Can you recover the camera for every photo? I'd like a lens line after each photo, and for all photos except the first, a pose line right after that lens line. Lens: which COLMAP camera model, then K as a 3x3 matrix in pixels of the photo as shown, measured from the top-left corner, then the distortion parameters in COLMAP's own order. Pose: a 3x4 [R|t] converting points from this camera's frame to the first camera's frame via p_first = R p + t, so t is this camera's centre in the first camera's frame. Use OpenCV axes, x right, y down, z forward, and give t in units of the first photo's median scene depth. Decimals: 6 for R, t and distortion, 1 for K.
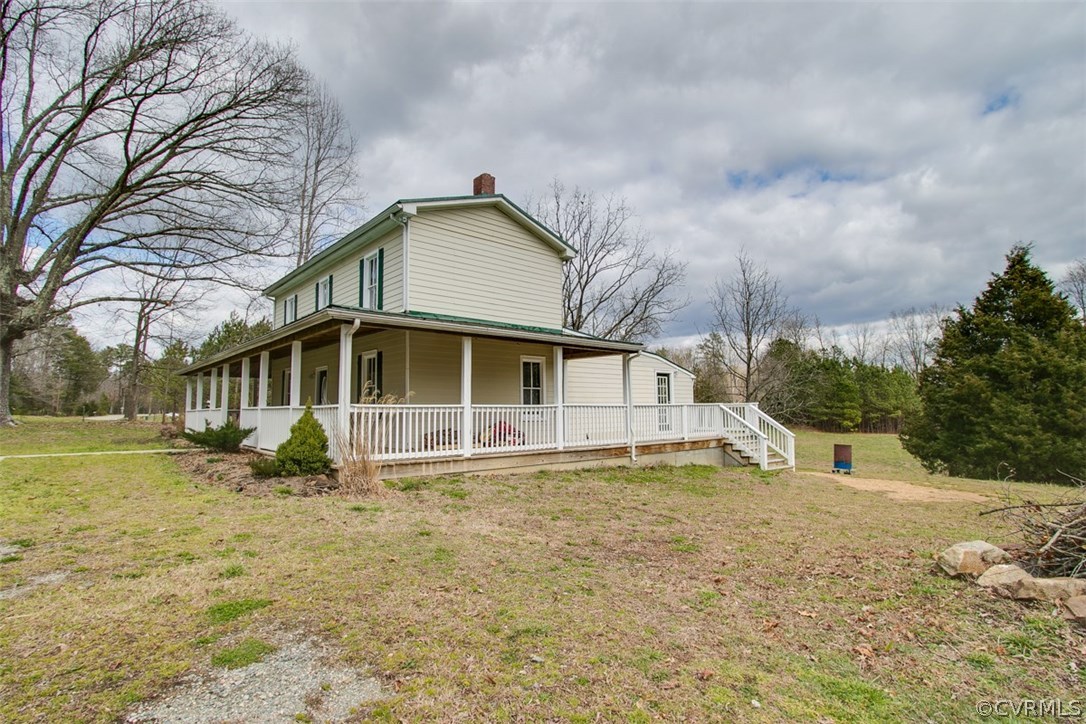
lens RADIAL K [[528.4, 0, 543.0], [0, 528.4, 362.0], [0, 0, 1]] dist [-0.003622, -0.000734]
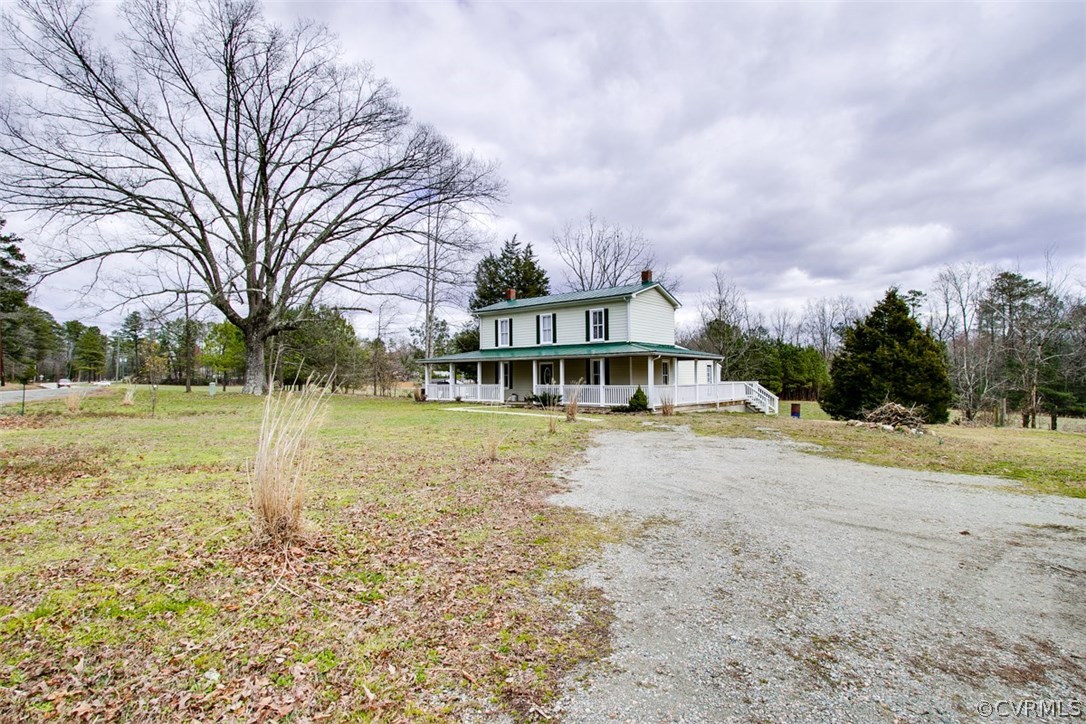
lens RADIAL K [[528.4, 0, 543.0], [0, 528.4, 362.0], [0, 0, 1]] dist [-0.003622, -0.000734]
pose [[0.991176, 0.008199, 0.132297, -0.433604], [-0.015927, 0.998221, 0.057464, -0.064354], [-0.131590, -0.059064, 0.989543, -0.551618]]
